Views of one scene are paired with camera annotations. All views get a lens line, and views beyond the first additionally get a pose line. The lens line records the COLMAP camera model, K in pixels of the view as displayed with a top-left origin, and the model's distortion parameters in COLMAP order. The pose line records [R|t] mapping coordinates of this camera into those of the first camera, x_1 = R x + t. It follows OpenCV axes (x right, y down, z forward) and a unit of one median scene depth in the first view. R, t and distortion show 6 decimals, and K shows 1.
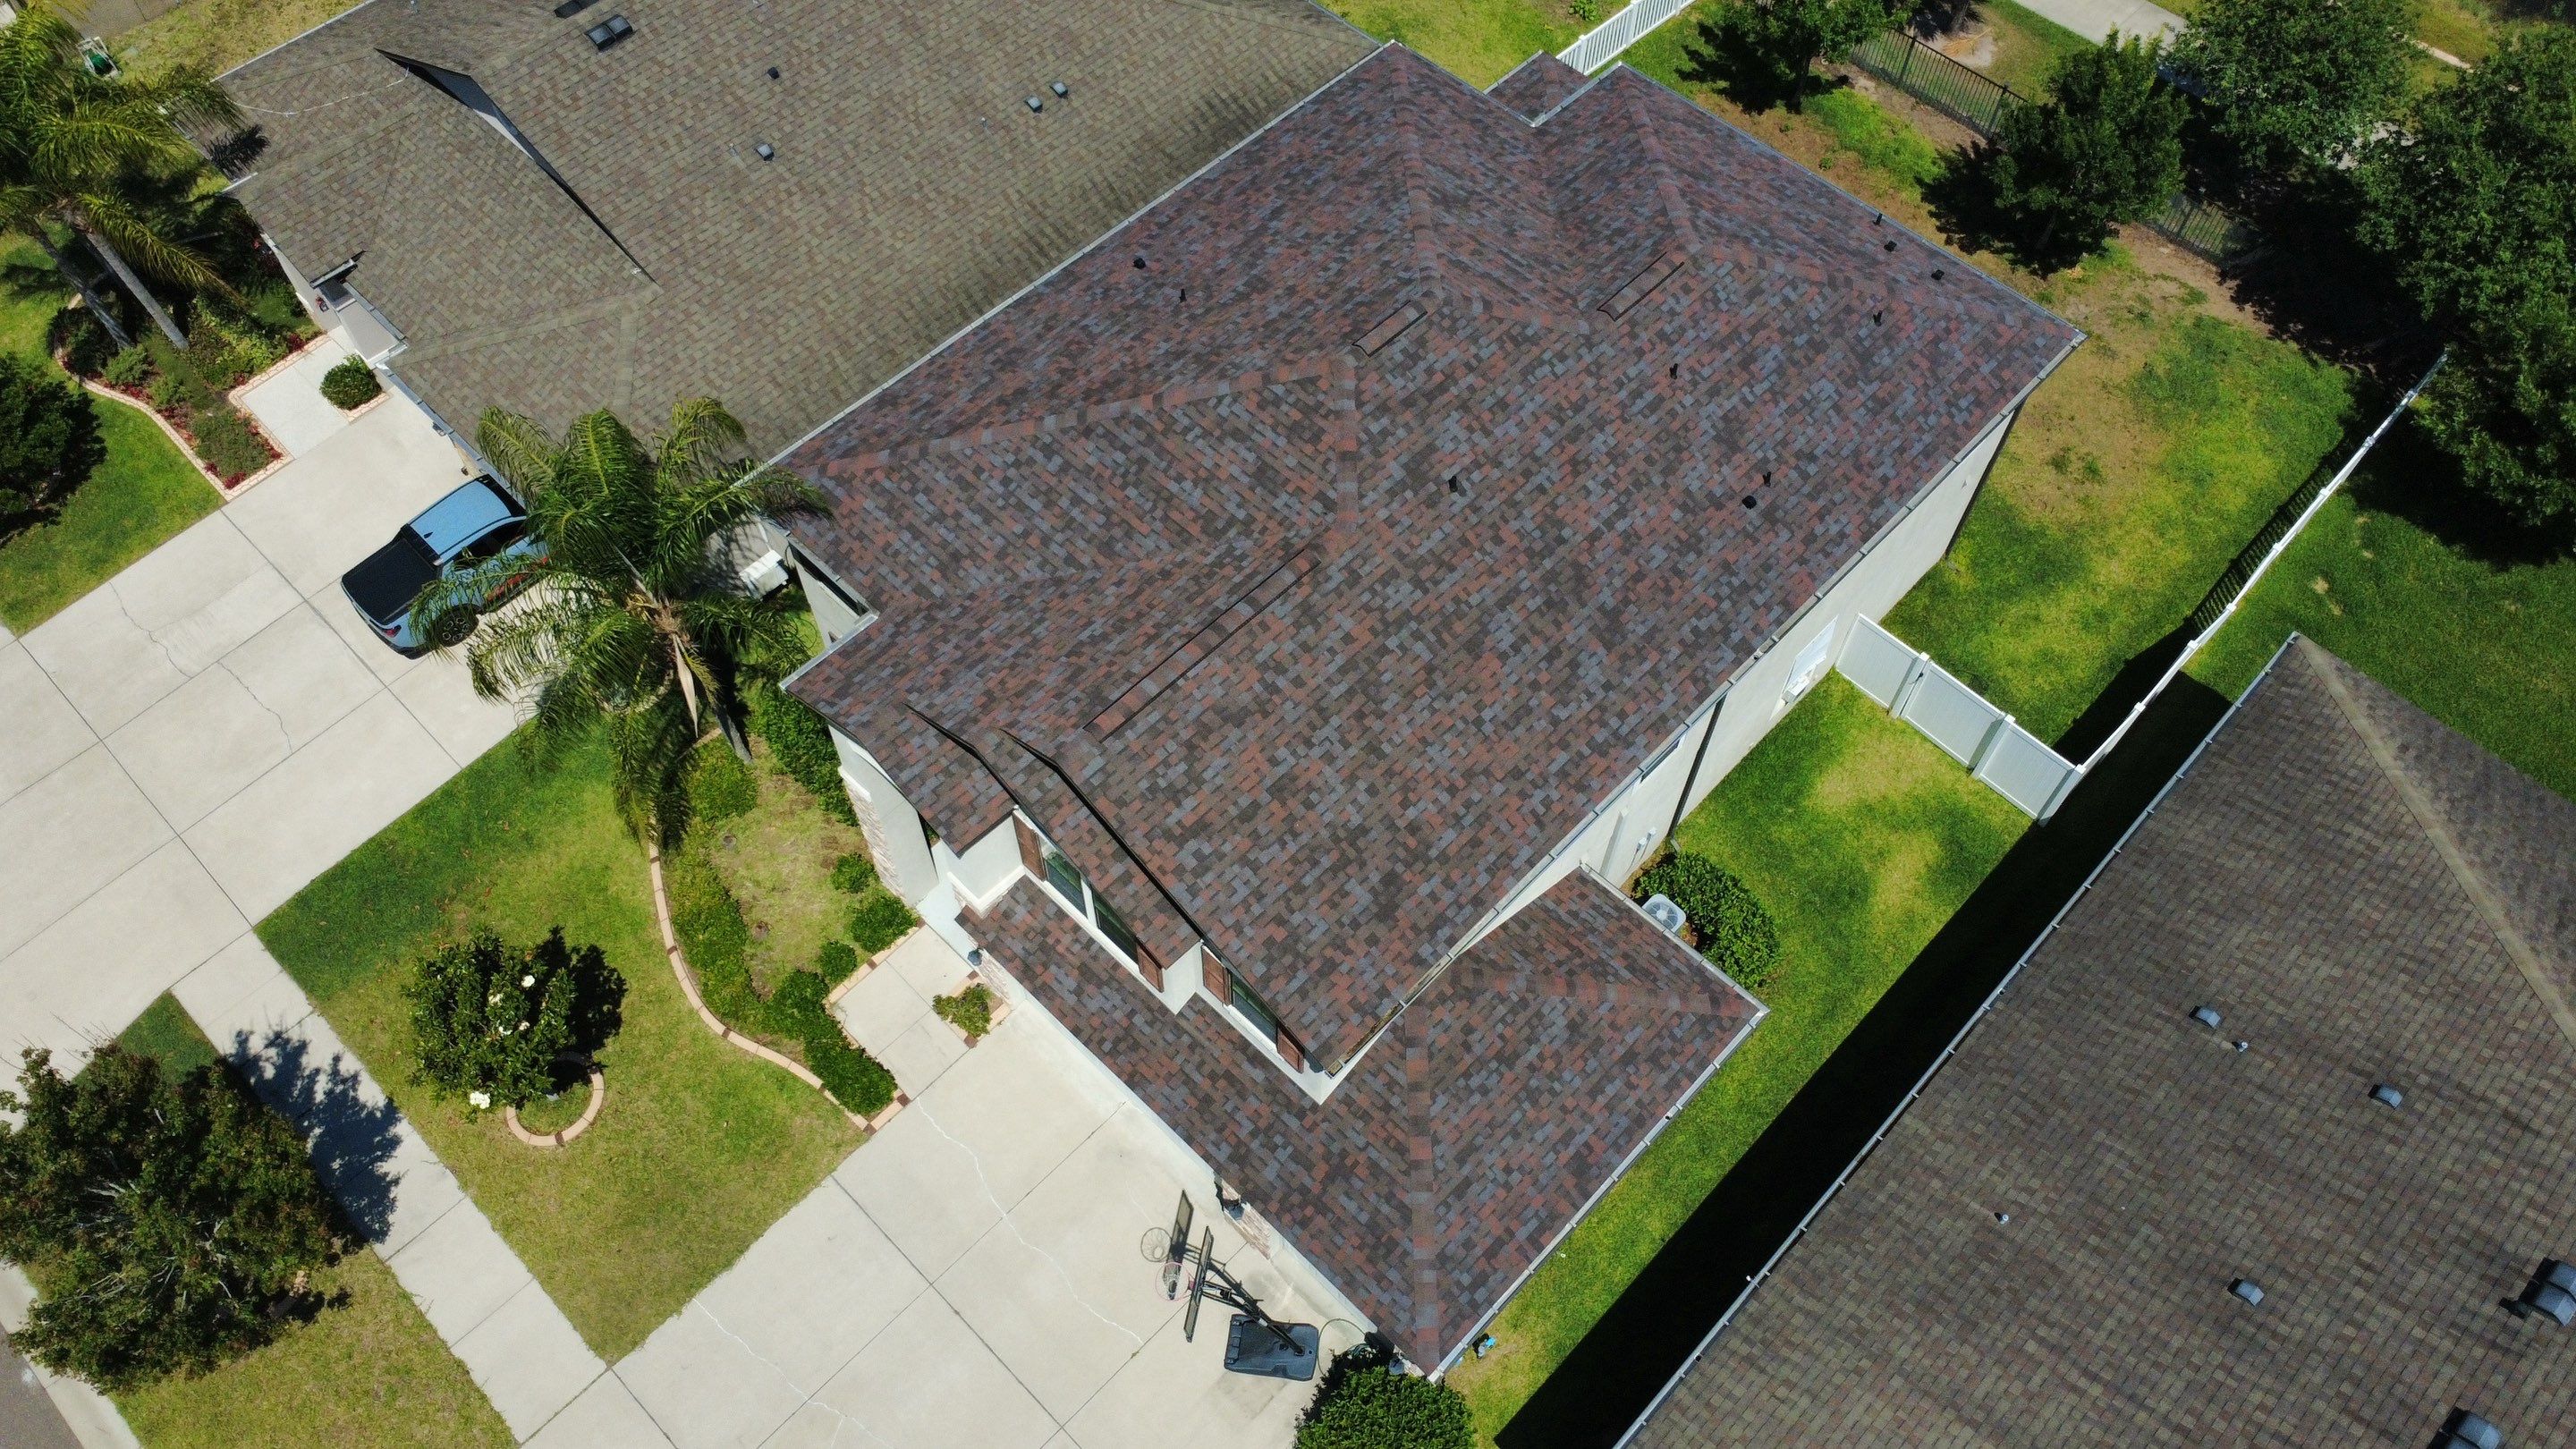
lens RADIAL K [[1881.8, 0, 1285.2], [0, 1881.8, 718.4], [0, 0, 1]] dist [-0.001615, 0.004114]
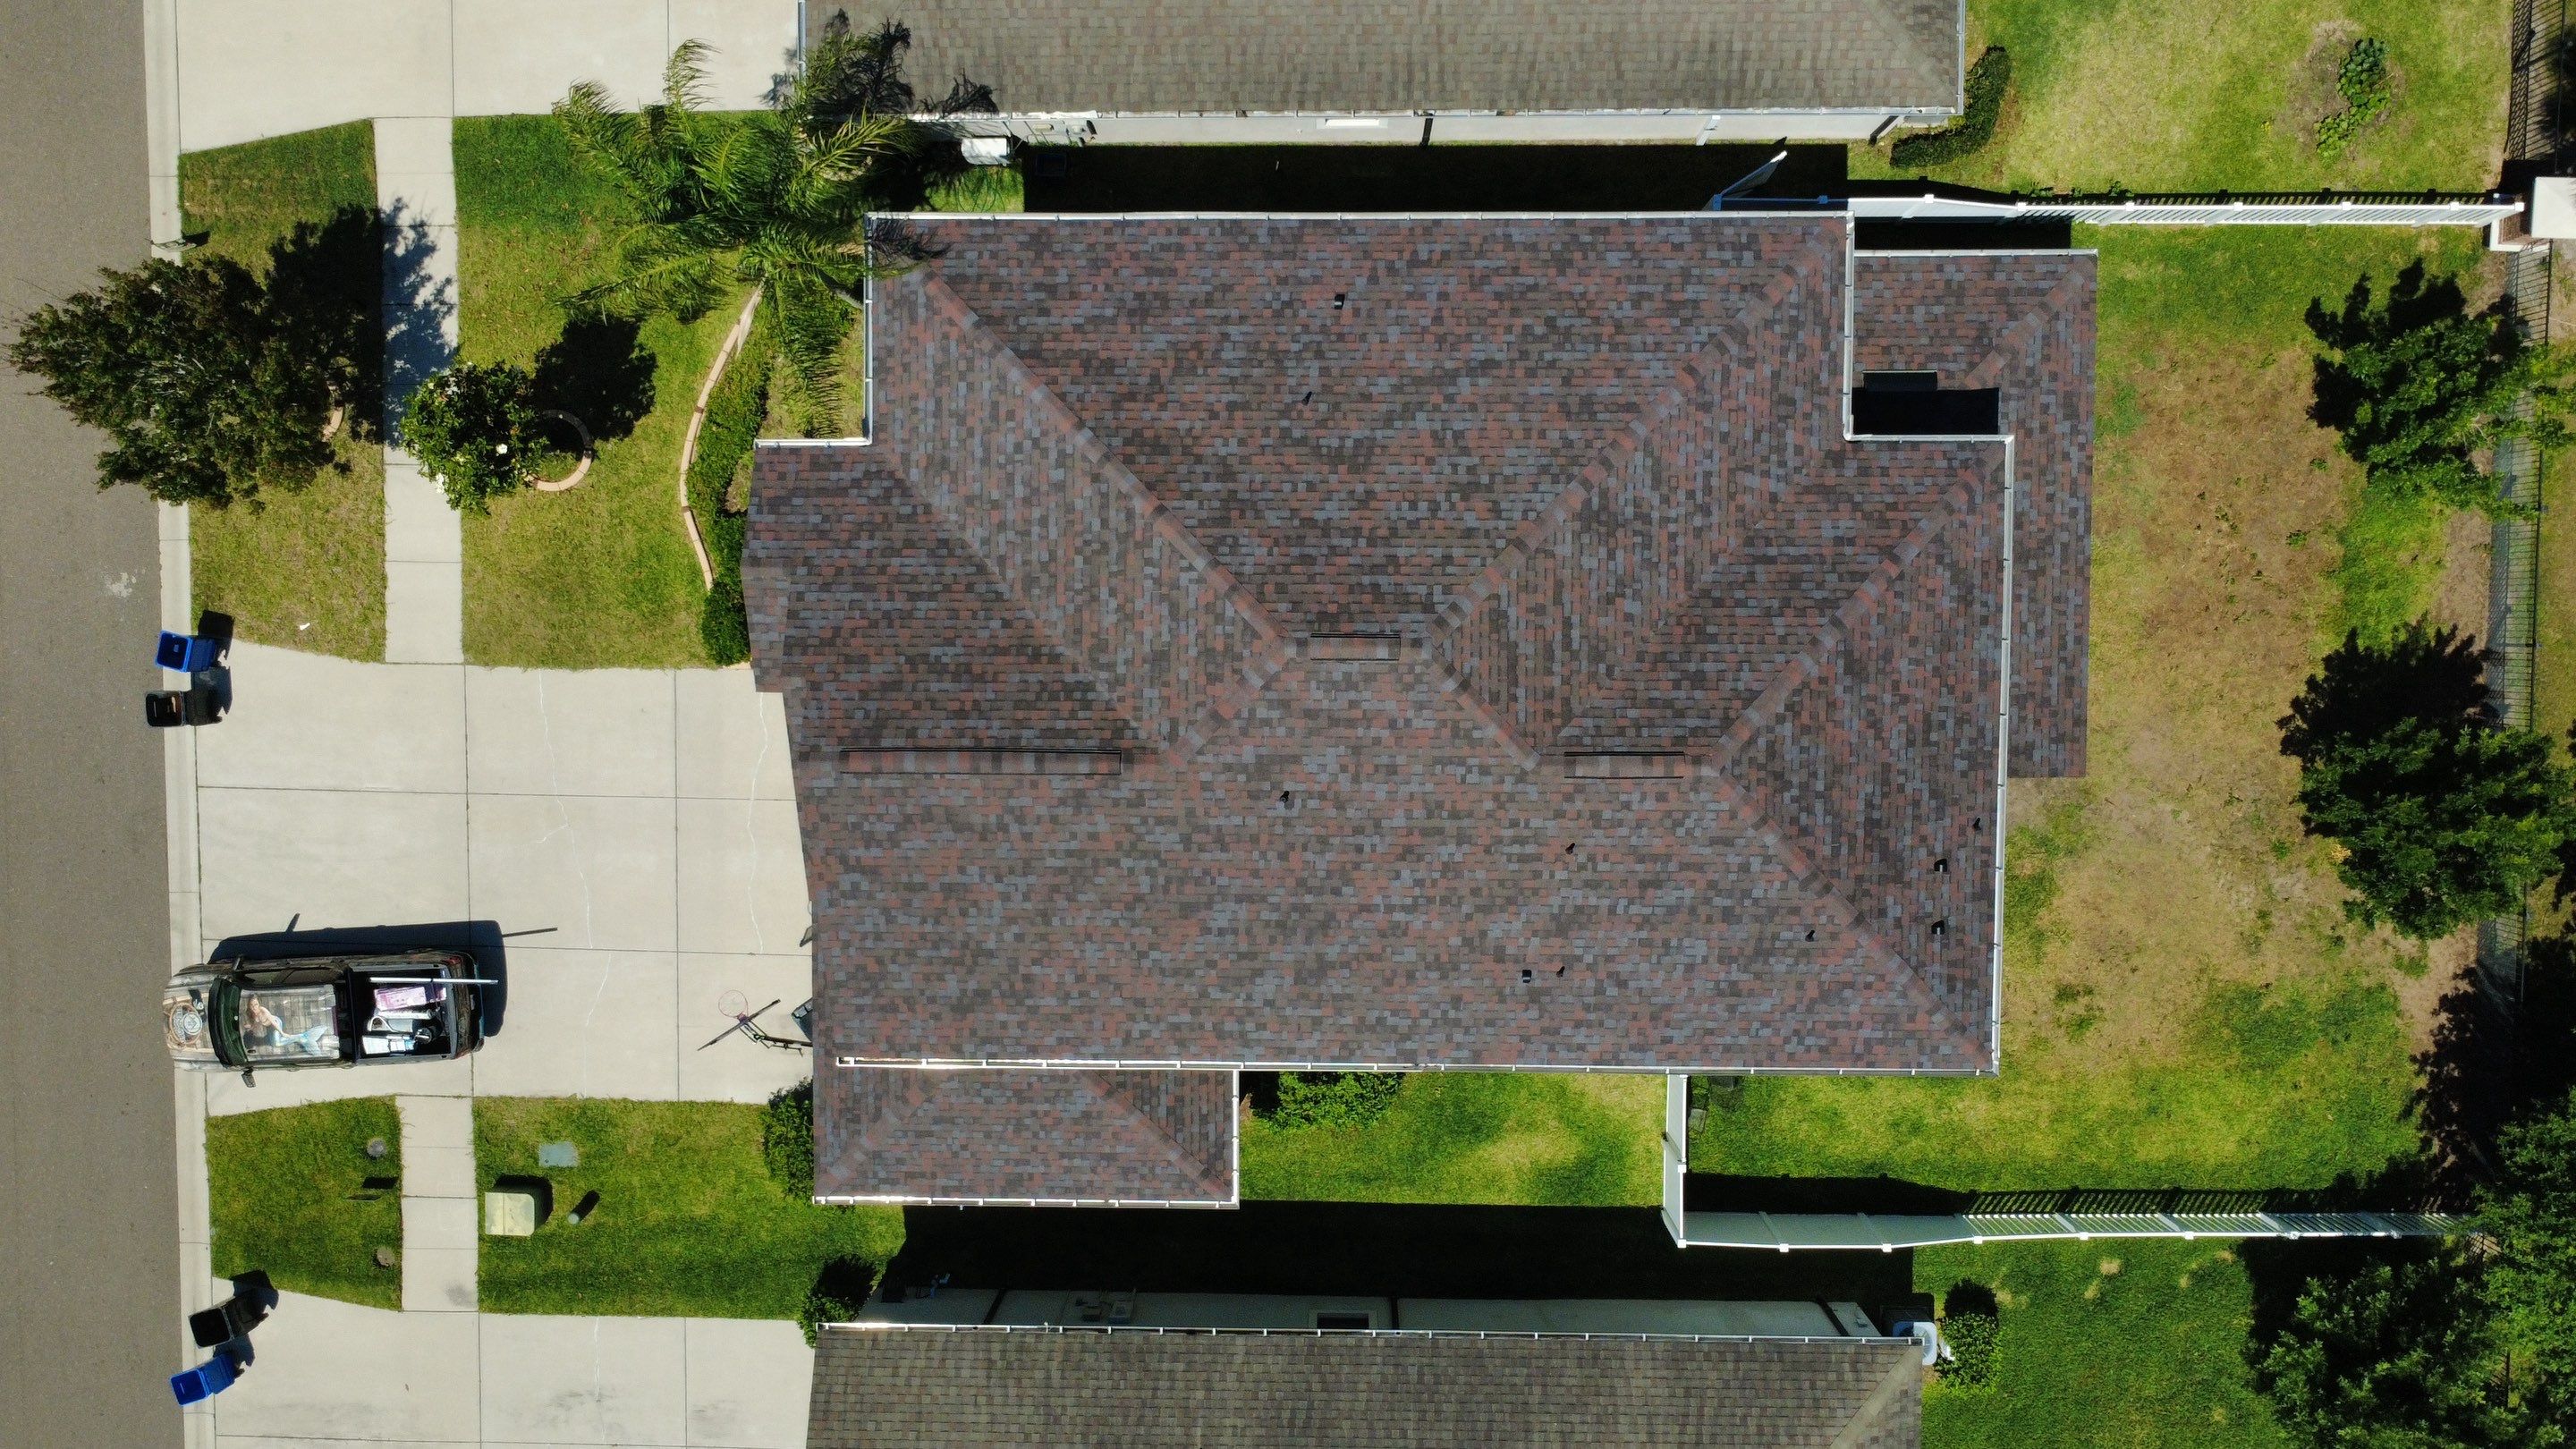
lens RADIAL K [[1881.8, 0, 1282.4], [0, 1881.8, 724.0], [0, 0, 1]] dist [-0.001615, 0.004114]
pose [[0.693843, 0.720114, 0.004224, 0.049793], [-0.585146, 0.560360, 0.586175, -0.674282], [0.419746, -0.409185, 0.810173, 0.166672]]
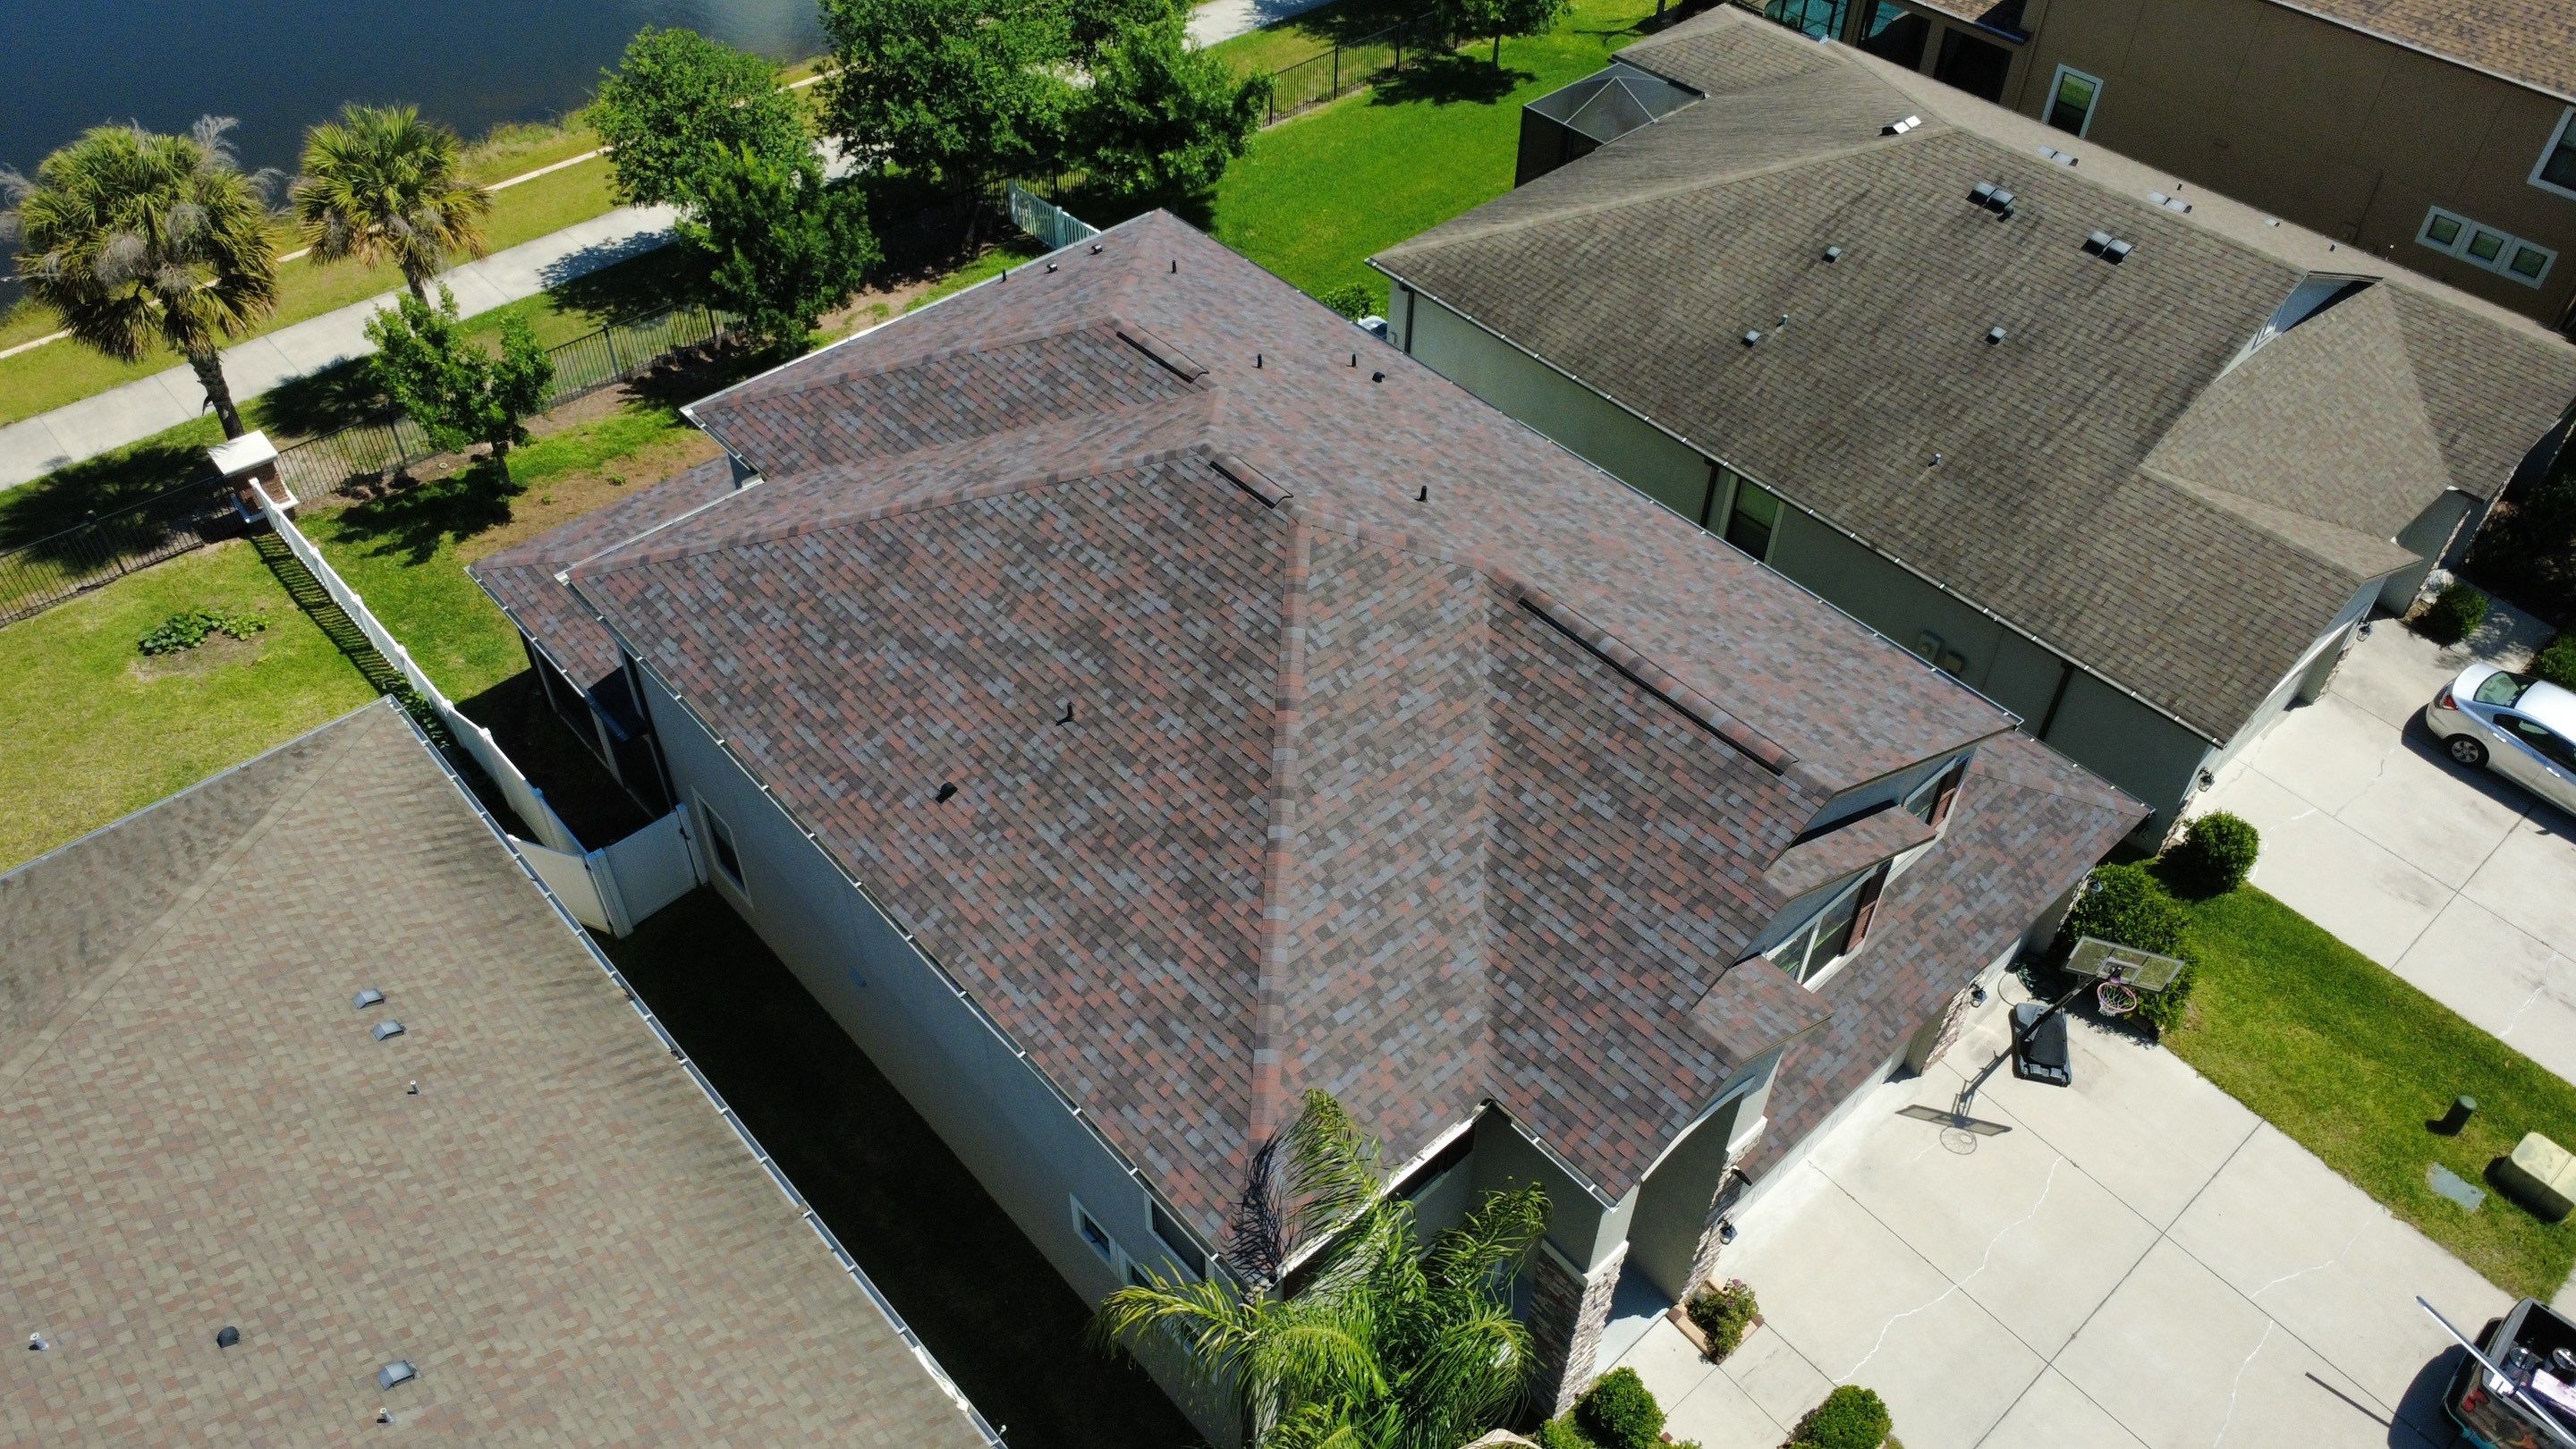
lens RADIAL K [[1881.8, 0, 1285.0], [0, 1881.8, 718.9], [0, 0, 1]] dist [-0.001615, 0.004114]
pose [[0.065031, -0.699239, 0.711924, -0.605588], [0.831090, 0.432834, 0.349205, -0.420177], [-0.552323, 0.568964, 0.609278, 0.470911]]
